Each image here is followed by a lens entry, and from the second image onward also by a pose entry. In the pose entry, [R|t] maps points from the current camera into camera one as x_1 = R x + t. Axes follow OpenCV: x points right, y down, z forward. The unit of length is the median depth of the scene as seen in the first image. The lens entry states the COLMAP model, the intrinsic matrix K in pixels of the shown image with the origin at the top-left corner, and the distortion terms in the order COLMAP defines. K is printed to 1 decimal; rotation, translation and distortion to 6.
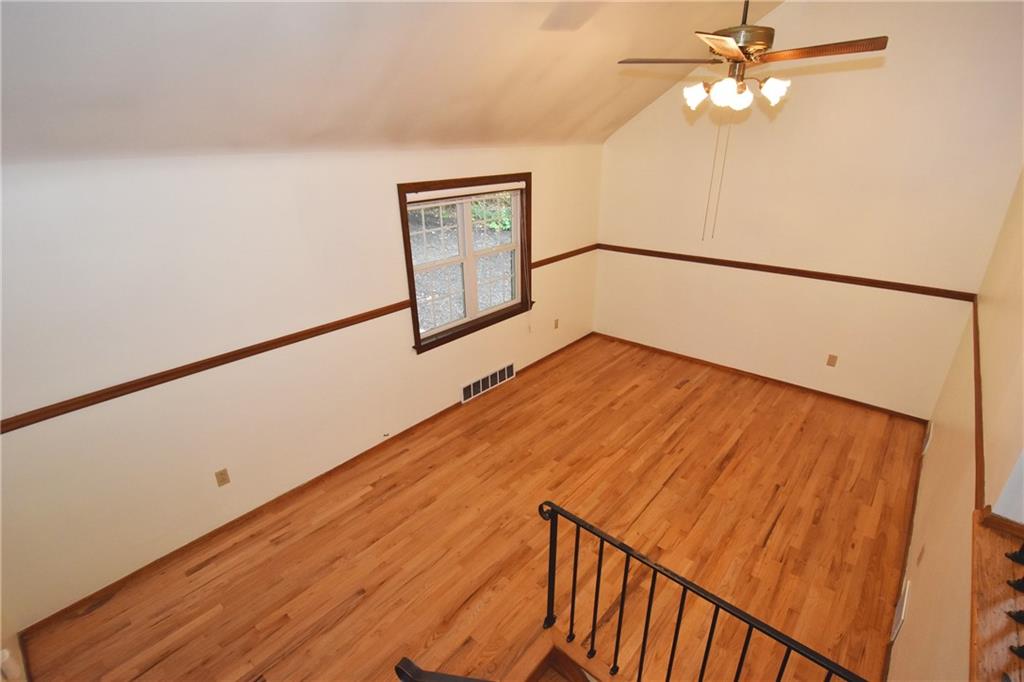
lens RADIAL K [[478.6, 0, 510.8], [0, 478.6, 348.1], [0, 0, 1]] dist [0.023613, -0.028506]
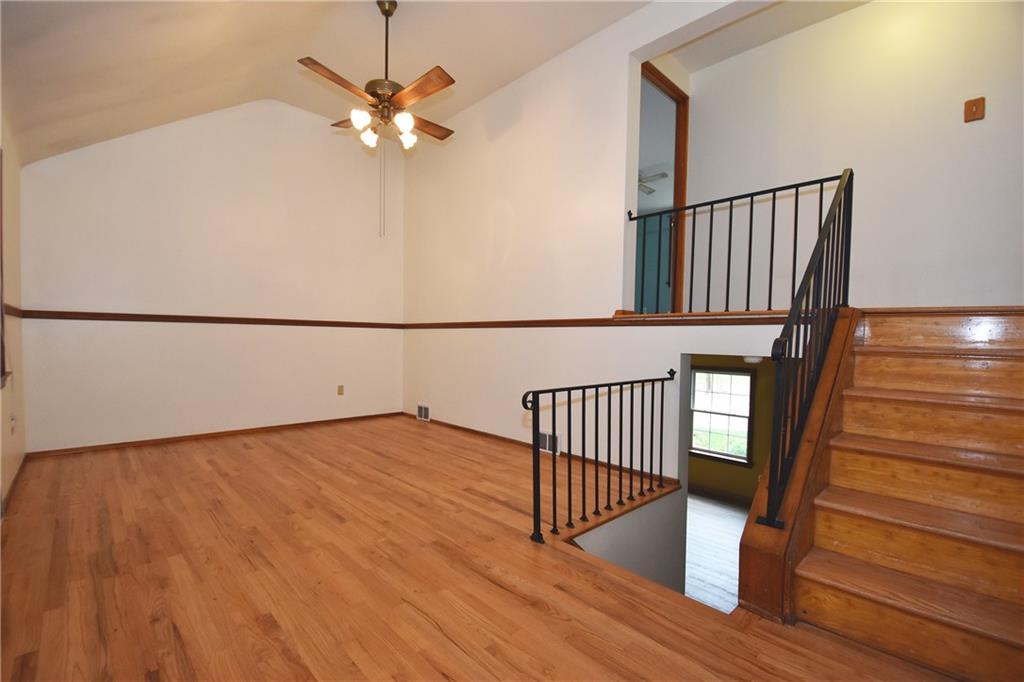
lens RADIAL K [[454.1, 0, 512.0], [0, 454.1, 353.8], [0, 0, 1]] dist [0.015350, -0.022695]
pose [[0.092891, -0.024378, 0.995378, -0.533063], [0.374578, 0.927115, -0.012250, 0.140104], [-0.922531, 0.373984, 0.095252, 0.523456]]
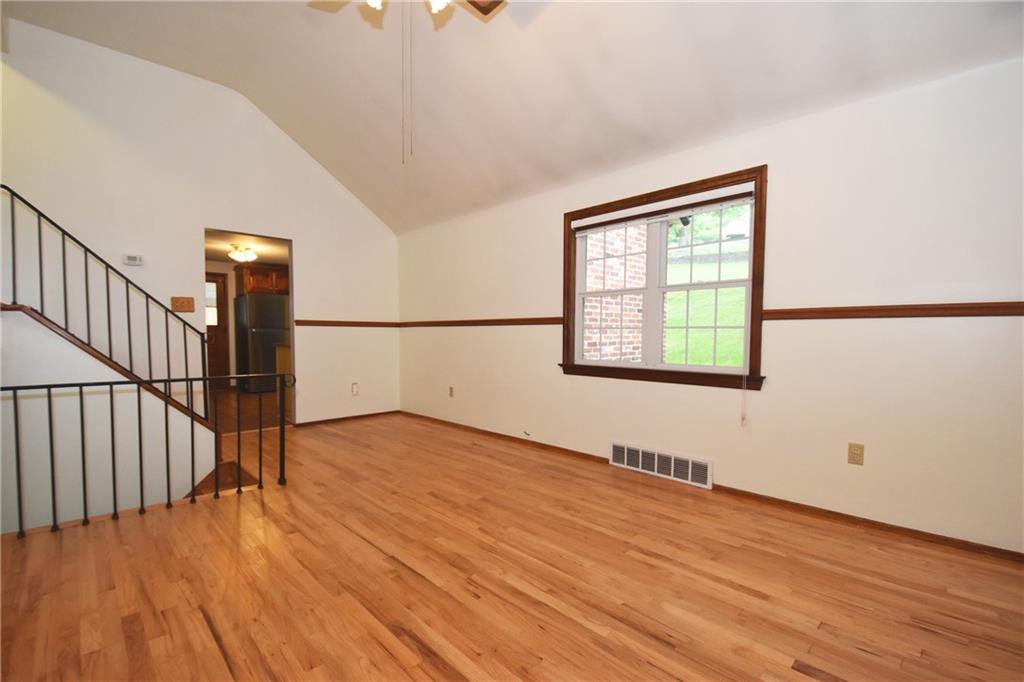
lens RADIAL K [[454.1, 0, 512.0], [0, 454.1, 353.8], [0, 0, 1]] dist [0.015350, -0.022695]
pose [[-0.081546, 0.053601, -0.995227, 0.797589], [-0.394286, 0.915357, 0.081606, -0.062716], [0.915363, 0.399059, -0.053510, 0.962357]]
